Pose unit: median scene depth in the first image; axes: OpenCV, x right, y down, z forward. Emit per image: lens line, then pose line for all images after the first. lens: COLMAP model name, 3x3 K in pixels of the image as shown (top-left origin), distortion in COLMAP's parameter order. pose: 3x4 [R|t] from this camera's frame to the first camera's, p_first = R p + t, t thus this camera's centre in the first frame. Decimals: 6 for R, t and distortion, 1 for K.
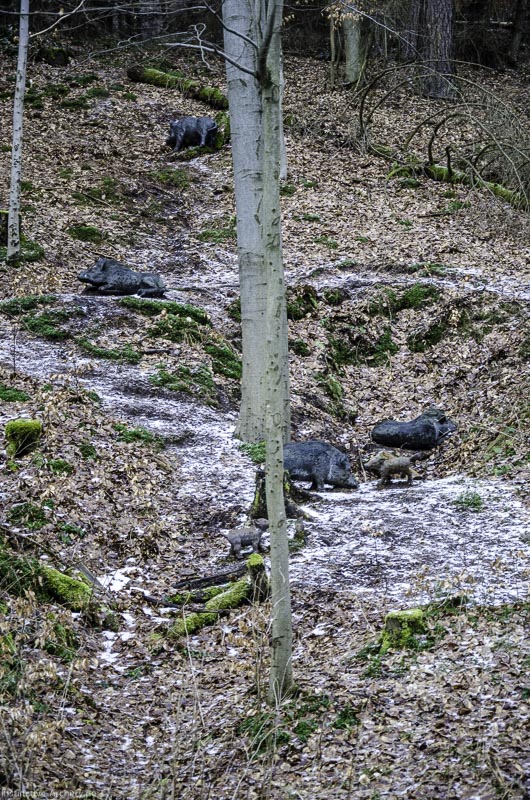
lens RADIAL K [[2084.7, 0, 266.2], [0, 2084.7, 401.0], [0, 0, 1]] dist [0.716427, 0.000000]
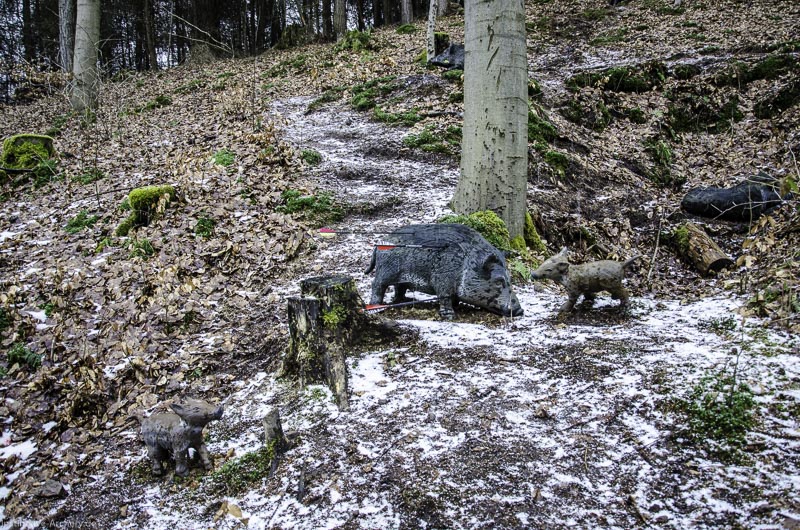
lens RADIAL K [[632.0, 0, 394.7], [0, 632.0, 268.0], [0, 0, 1]] dist [-0.112881, 0.077009]
pose [[0.857121, 0.067615, -0.510659, 0.078068], [0.005398, 0.990114, 0.140158, 0.005949], [0.515087, -0.122889, 0.848283, 0.678327]]
